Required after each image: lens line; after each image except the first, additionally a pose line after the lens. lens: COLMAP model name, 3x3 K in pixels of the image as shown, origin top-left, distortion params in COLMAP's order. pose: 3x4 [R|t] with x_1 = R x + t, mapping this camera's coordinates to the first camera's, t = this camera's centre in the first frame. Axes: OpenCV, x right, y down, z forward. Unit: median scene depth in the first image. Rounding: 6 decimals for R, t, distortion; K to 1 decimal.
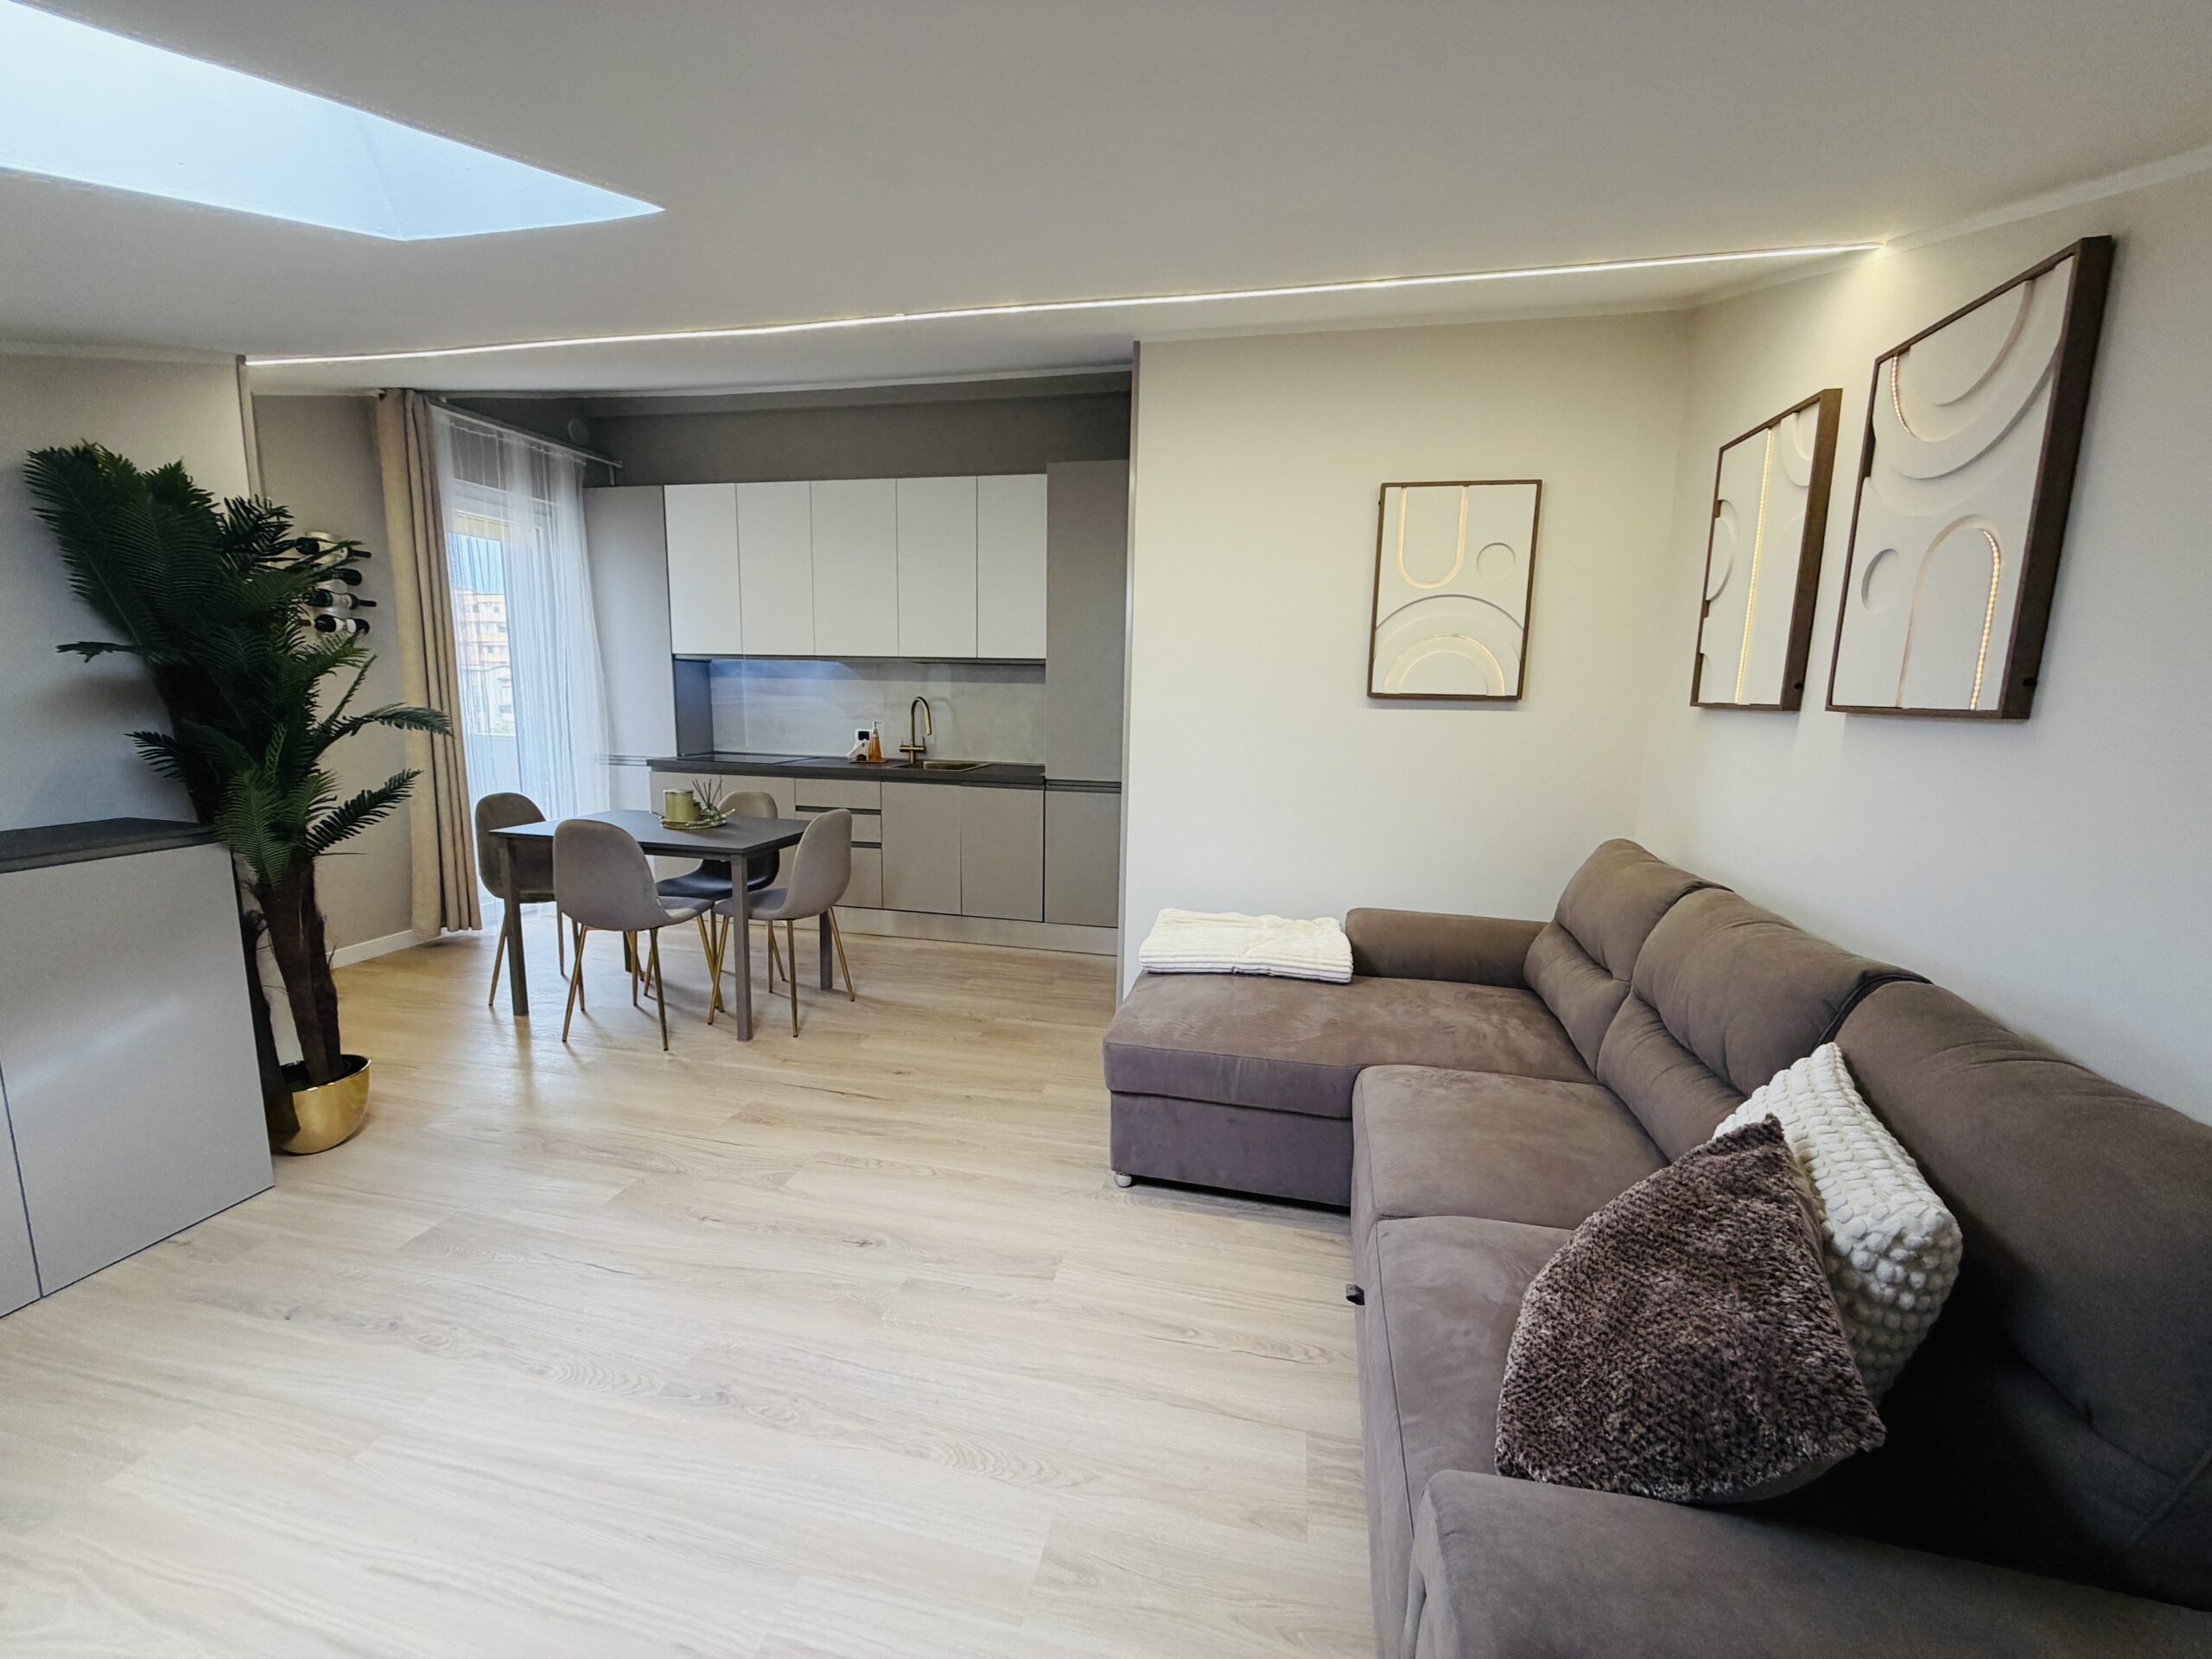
lens RADIAL K [[883.8, 0, 1103.7], [0, 883.8, 825.1], [0, 0, 1]] dist [-0.001788, 0.001043]
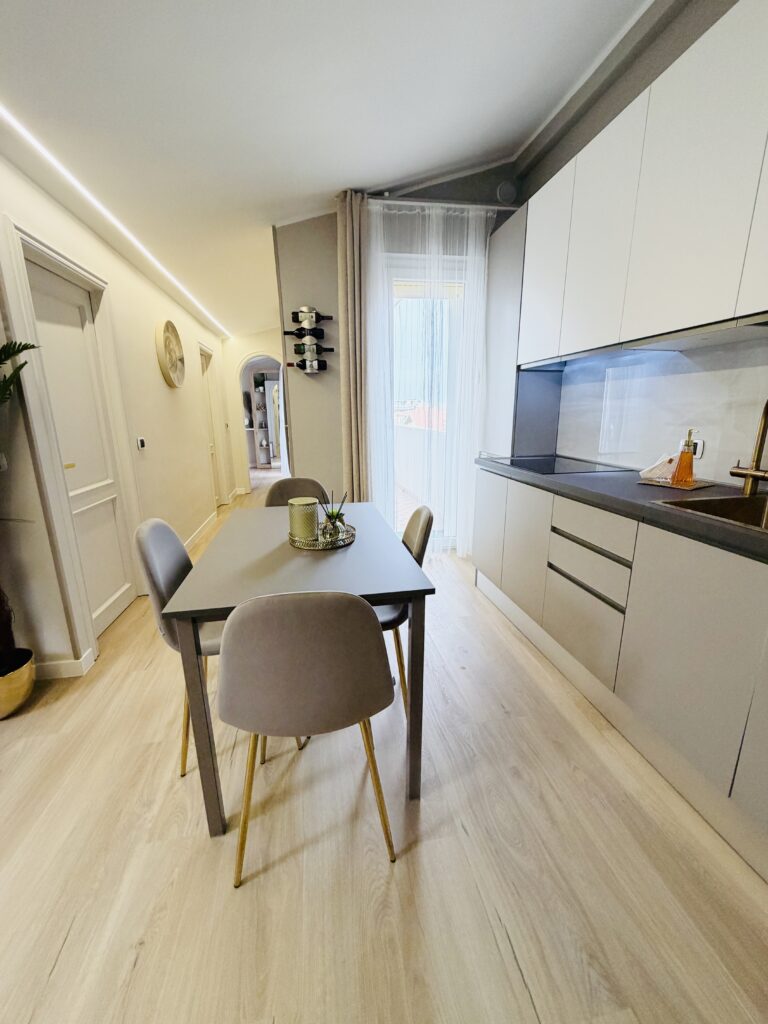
lens RADIAL K [[409.1, 0, 385.3], [0, 409.1, 510.0], [0, 0, 1]] dist [-0.001788, 0.001043]
pose [[0.384489, 0.194124, -0.902488, -0.052605], [-0.121691, 0.979766, 0.158902, -0.082300], [0.915074, 0.048728, 0.400332, 0.701901]]
